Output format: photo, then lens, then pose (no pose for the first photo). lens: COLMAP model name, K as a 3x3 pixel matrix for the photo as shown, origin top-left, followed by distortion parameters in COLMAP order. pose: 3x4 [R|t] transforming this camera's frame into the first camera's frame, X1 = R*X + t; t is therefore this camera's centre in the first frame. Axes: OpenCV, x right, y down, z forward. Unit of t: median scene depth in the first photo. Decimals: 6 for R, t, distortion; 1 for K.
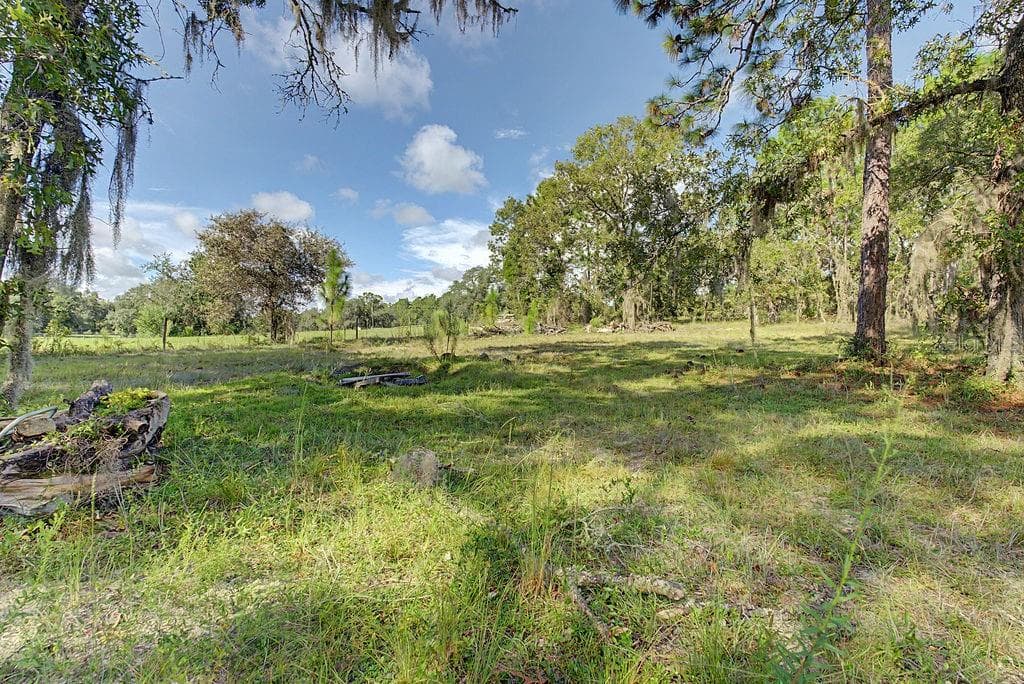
lens RADIAL K [[441.0, 0, 509.9], [0, 441.0, 337.1], [0, 0, 1]] dist [-0.000208, 0.000072]
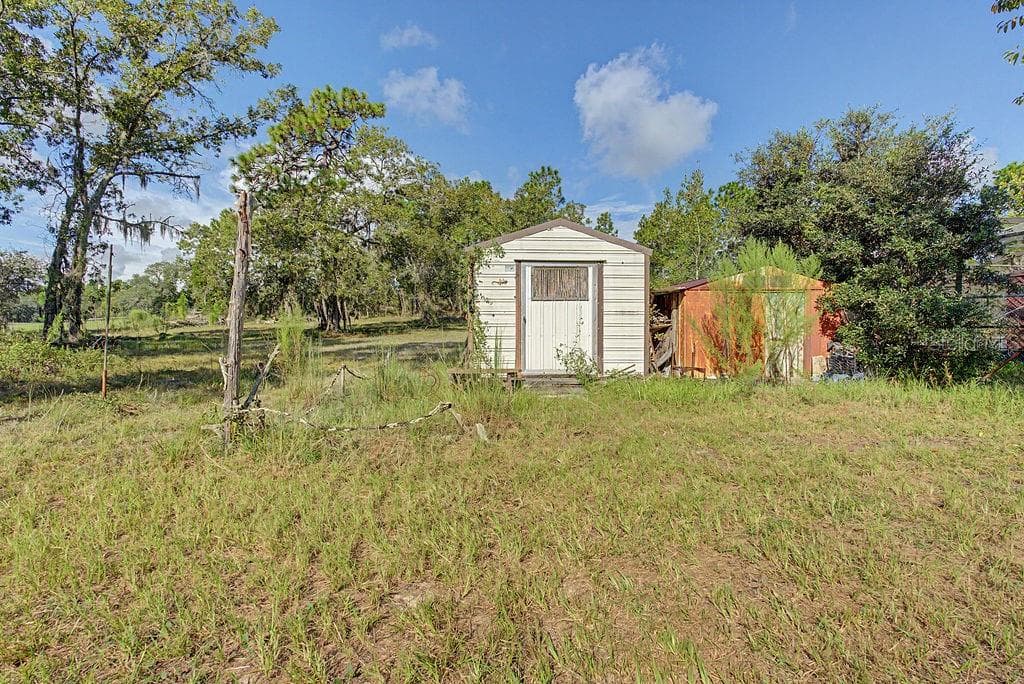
lens RADIAL K [[441.0, 0, 509.9], [0, 441.0, 337.1], [0, 0, 1]] dist [-0.000208, 0.000072]
pose [[0.824368, -0.036697, 0.564863, 0.020915], [0.020741, 0.999184, 0.034643, 0.002651], [-0.565674, -0.016843, 0.824457, -0.690655]]
